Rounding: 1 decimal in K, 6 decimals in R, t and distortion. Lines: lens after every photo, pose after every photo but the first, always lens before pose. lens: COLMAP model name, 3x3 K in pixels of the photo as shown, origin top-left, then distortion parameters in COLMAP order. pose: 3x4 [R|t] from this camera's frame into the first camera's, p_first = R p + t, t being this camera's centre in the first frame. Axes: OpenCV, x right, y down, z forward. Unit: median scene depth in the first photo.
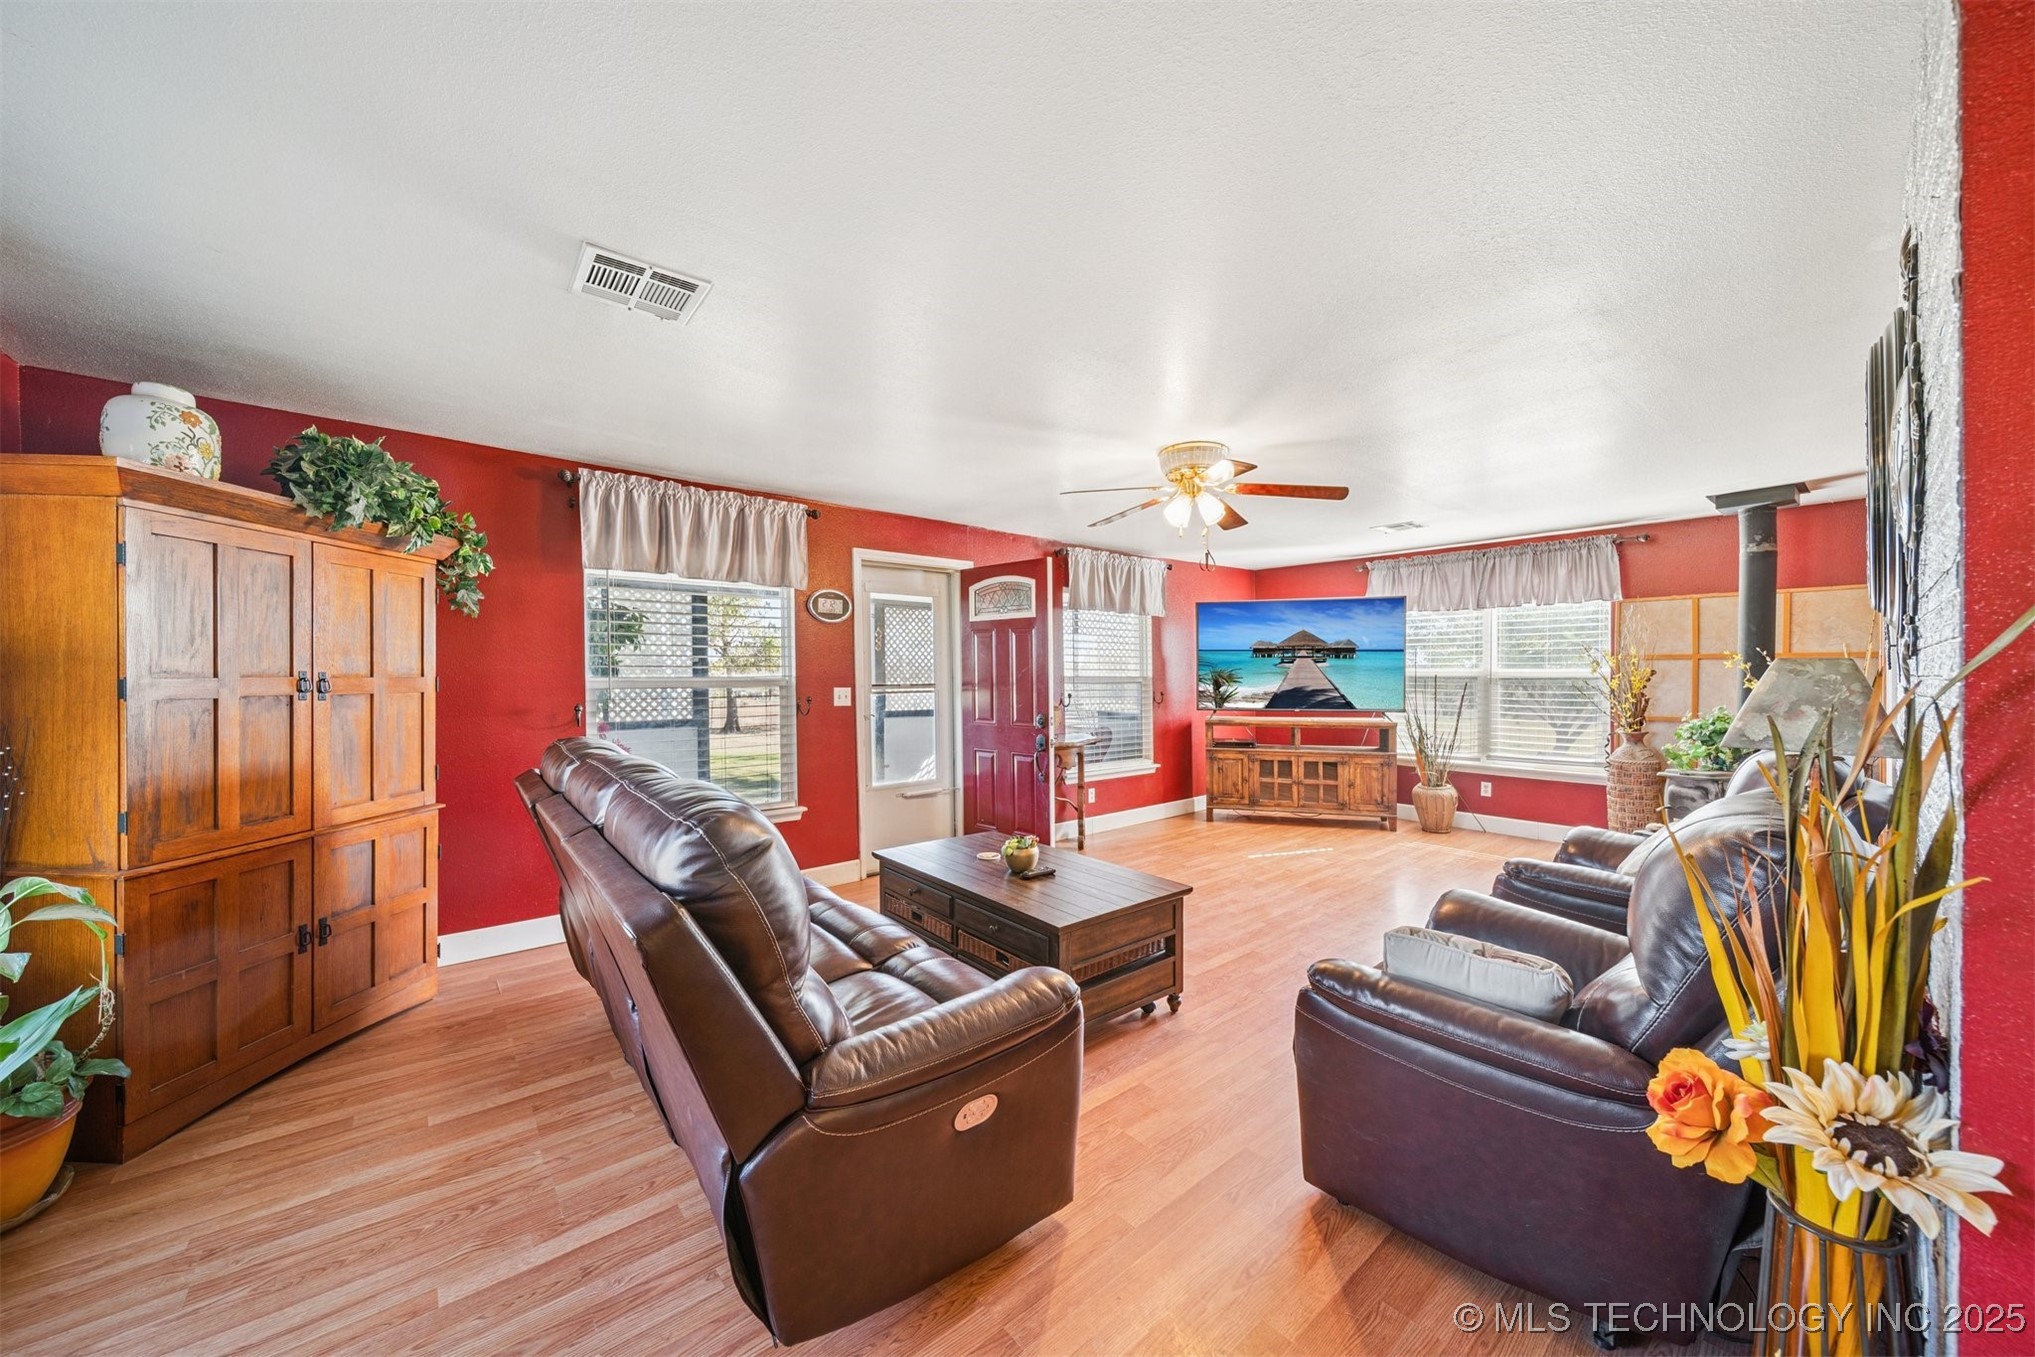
lens RADIAL K [[720.1, 0, 1013.0], [0, 720.1, 679.9], [0, 0, 1]] dist [-0.001165, -0.001009]
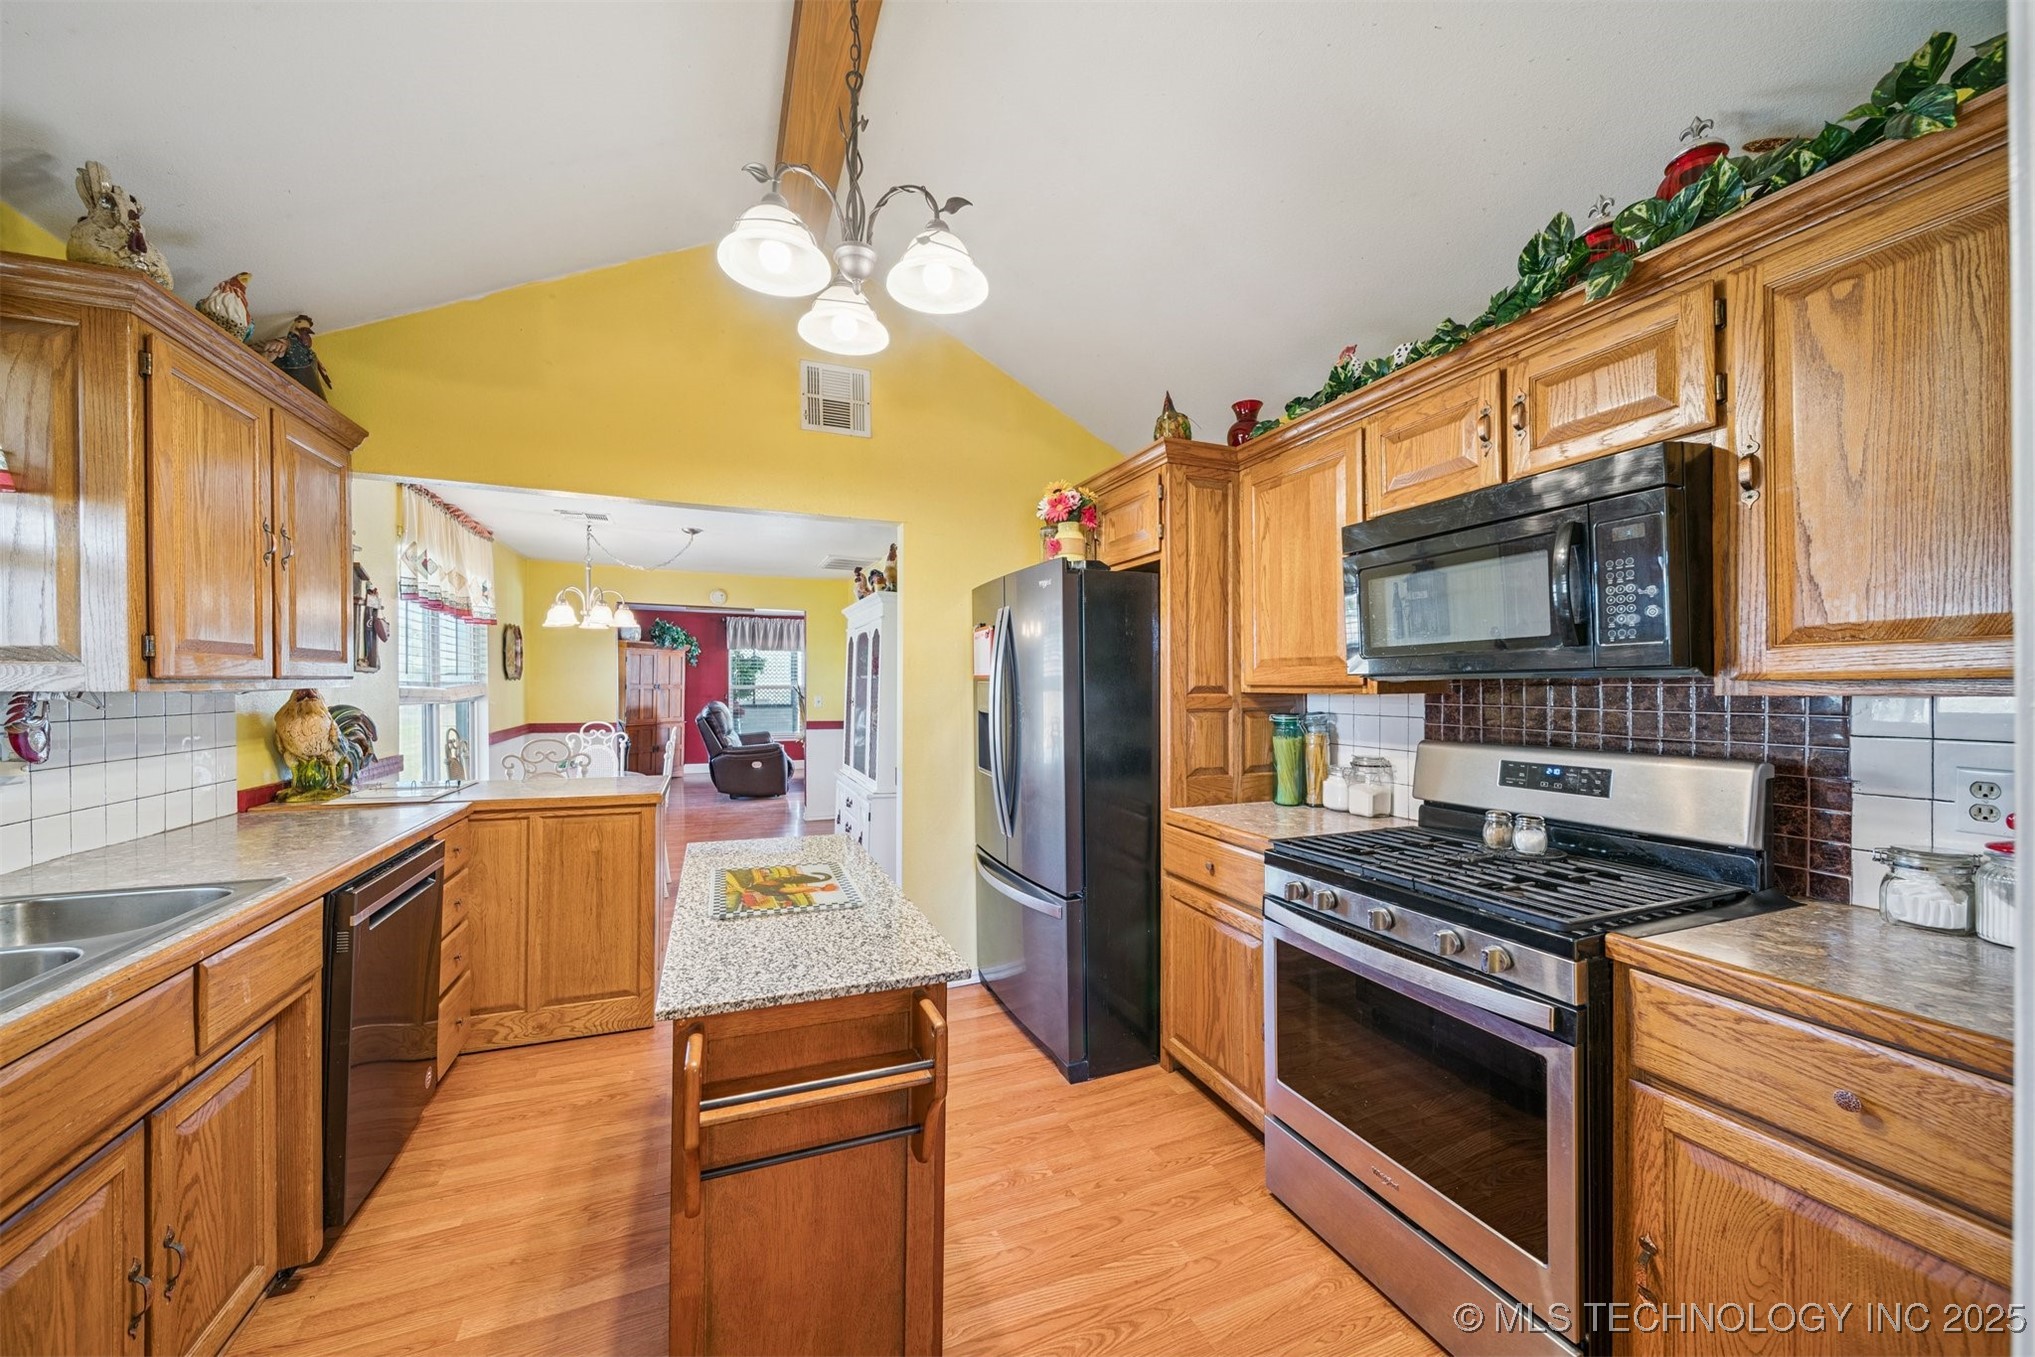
lens RADIAL K [[720.1, 0, 1025.5], [0, 720.1, 684.1], [0, 0, 1]] dist [-0.001165, -0.001009]
pose [[0.965002, 0.007138, -0.262146, 1.680483], [-0.008659, 0.999952, -0.004650, -0.005238], [0.262100, 0.006757, 0.965017, -1.904654]]
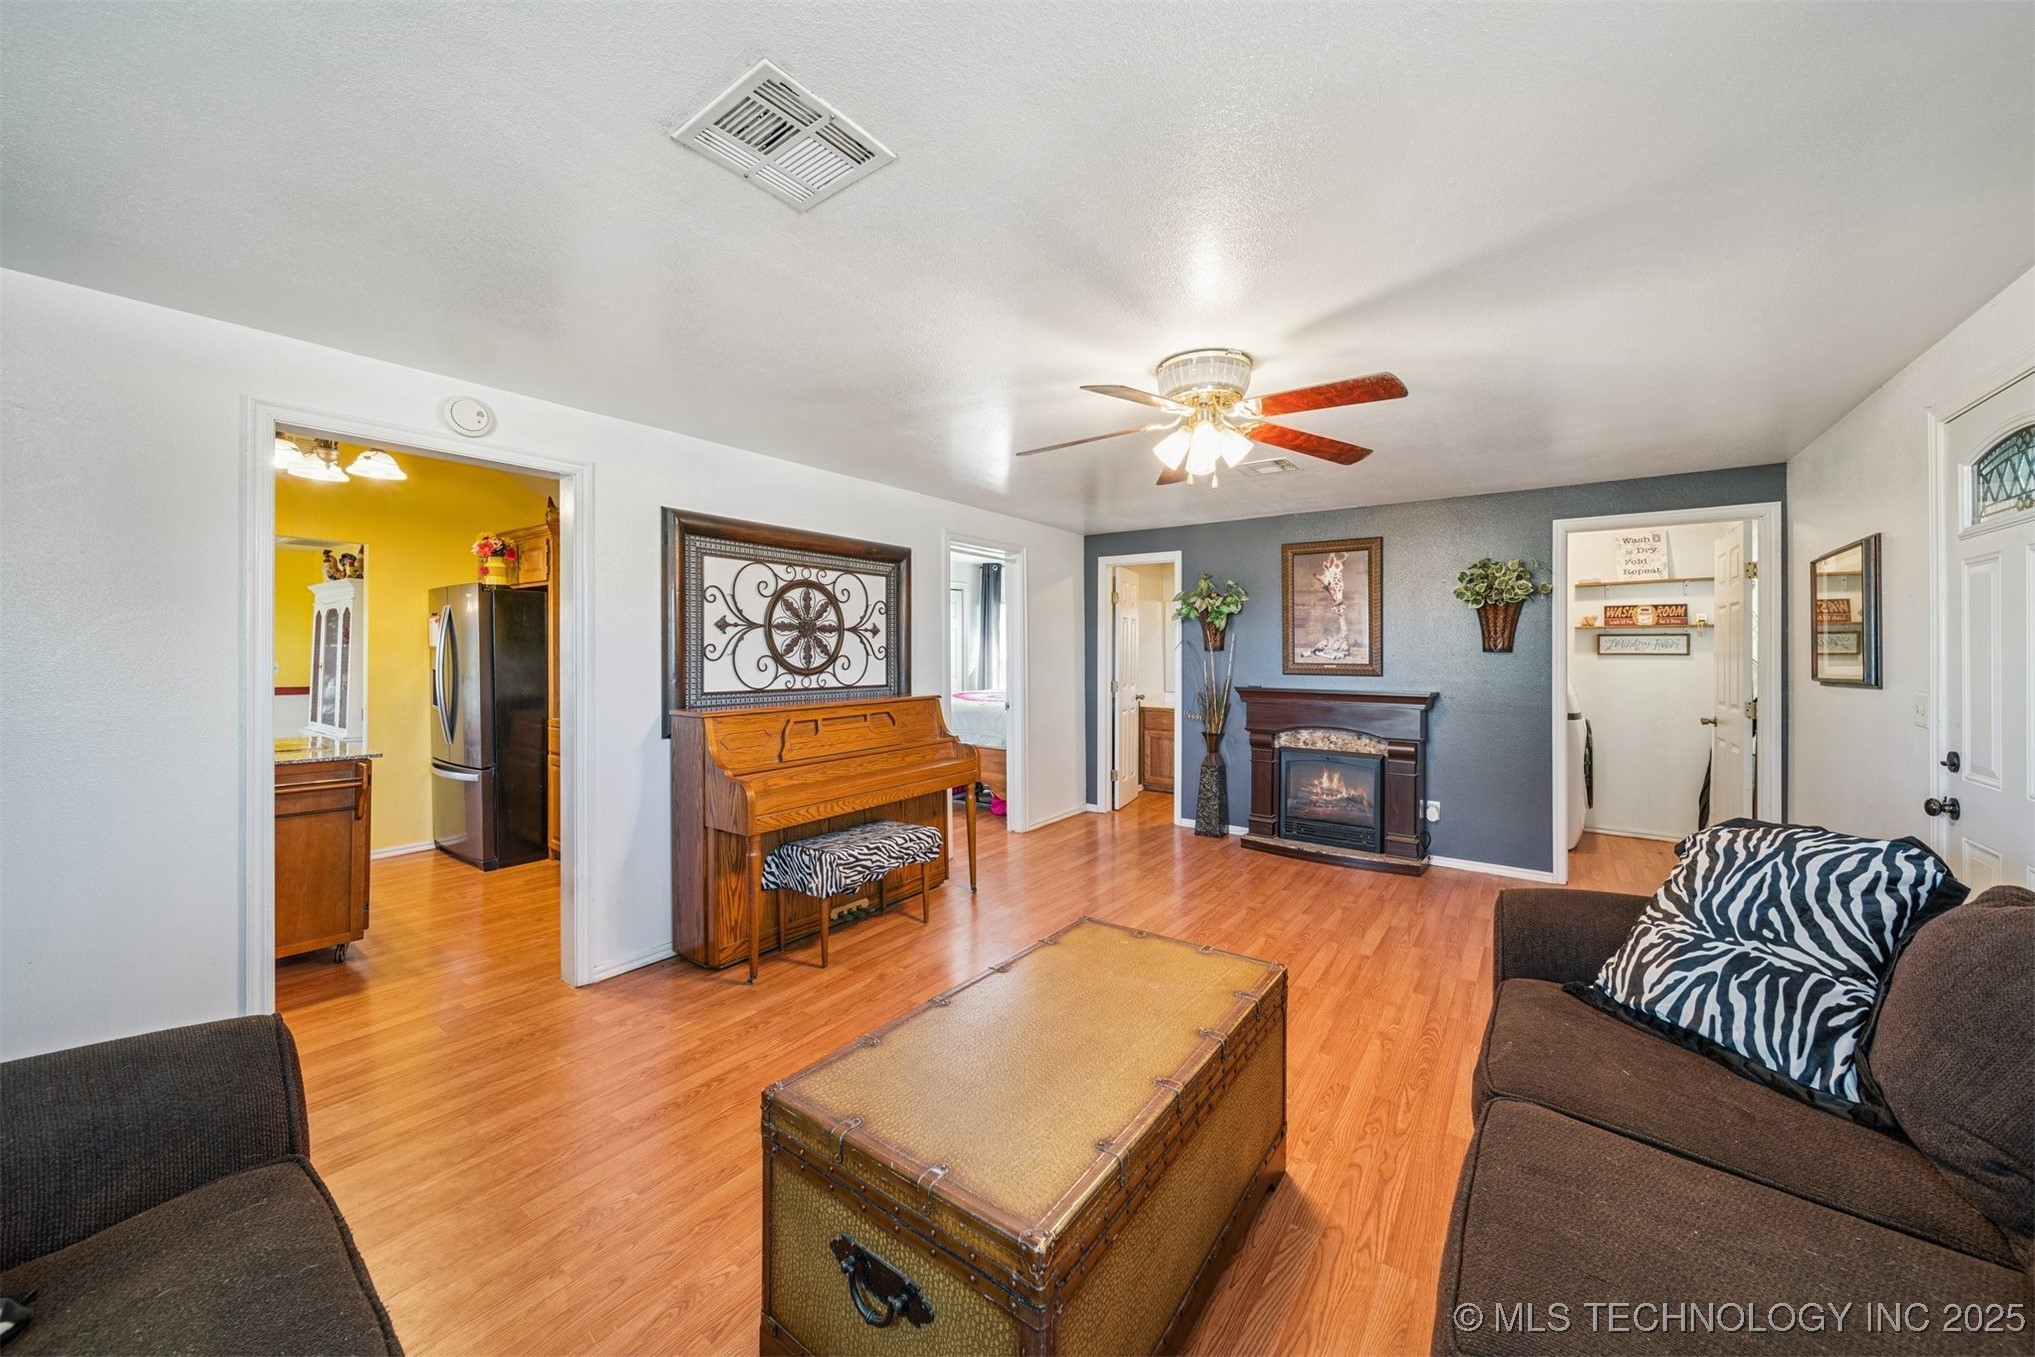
lens RADIAL K [[720.1, 0, 1027.5], [0, 720.1, 655.7], [0, 0, 1]] dist [-0.001165, -0.001009]
pose [[0.960838, 0.011021, 0.276892, 2.848041], [-0.009579, 0.999933, -0.006559, 0.002451], [-0.276946, 0.003649, 0.960879, -4.095537]]
